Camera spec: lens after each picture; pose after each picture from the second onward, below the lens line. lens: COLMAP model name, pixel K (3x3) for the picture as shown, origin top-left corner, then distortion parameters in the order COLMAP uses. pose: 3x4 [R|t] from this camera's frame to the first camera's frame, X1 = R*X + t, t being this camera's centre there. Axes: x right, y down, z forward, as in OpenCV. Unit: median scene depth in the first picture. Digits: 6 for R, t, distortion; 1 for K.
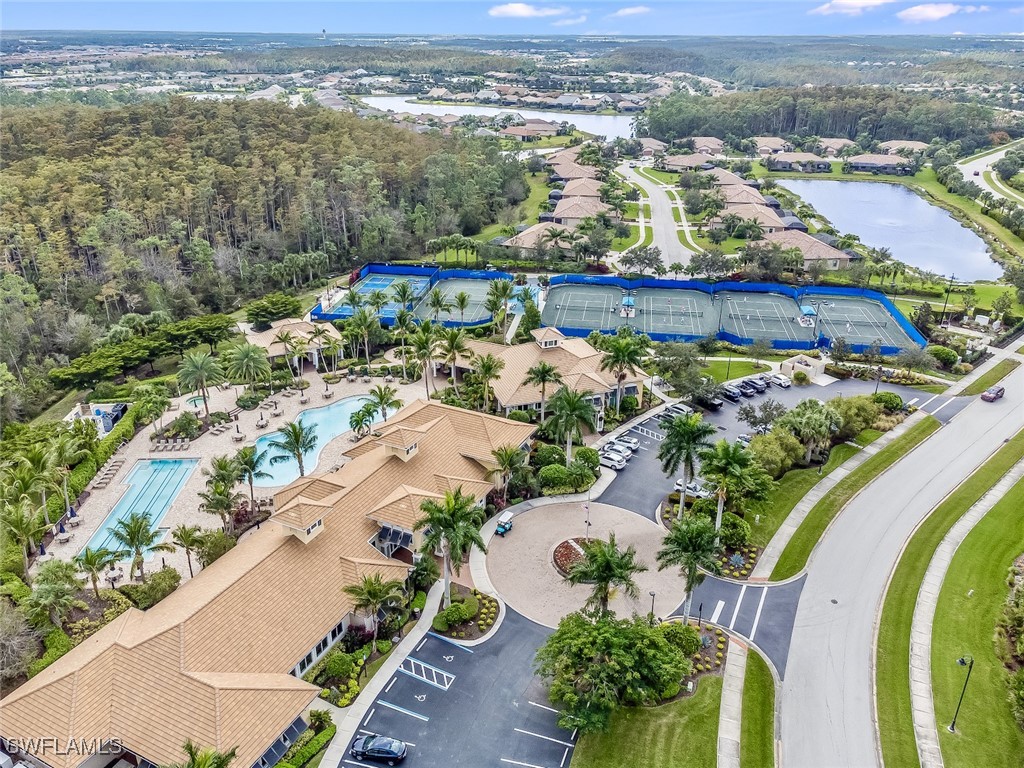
lens RADIAL K [[752.1, 0, 509.7], [0, 752.1, 384.9], [0, 0, 1]] dist [0.013328, 0.002388]
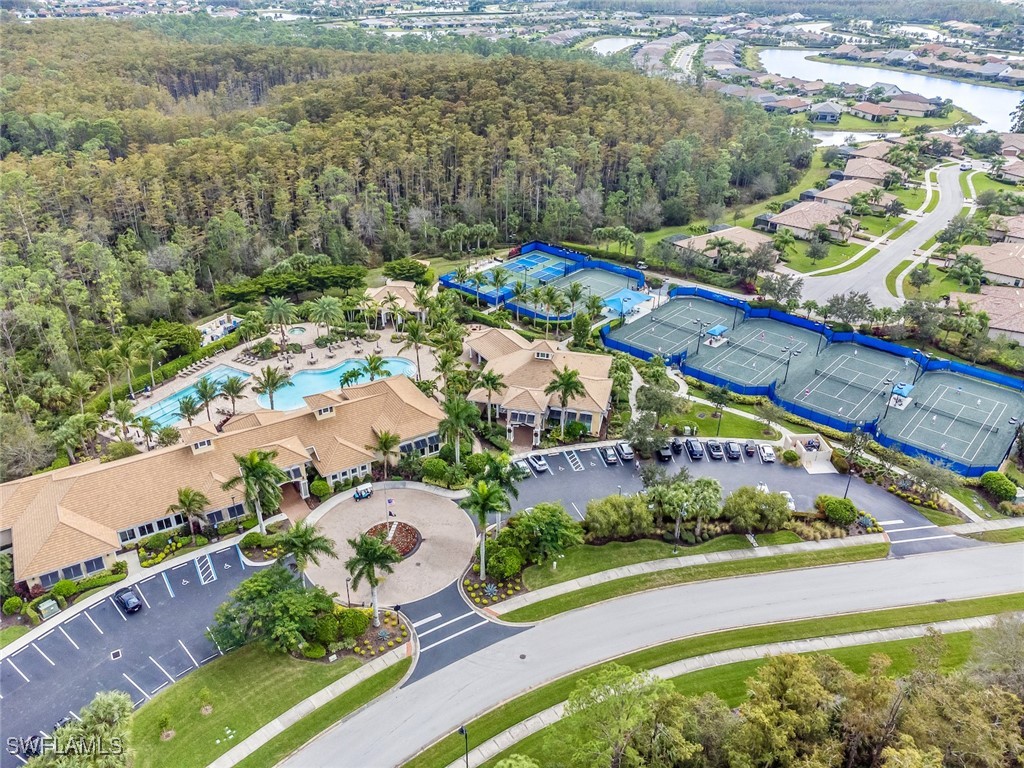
lens RADIAL K [[752.1, 0, 509.7], [0, 752.1, 384.9], [0, 0, 1]] dist [0.013328, 0.002388]
pose [[0.847113, 0.262811, -0.461876, 0.513482], [-0.228508, 0.964837, 0.129899, -0.140108], [0.479774, -0.004497, 0.877381, 0.034163]]
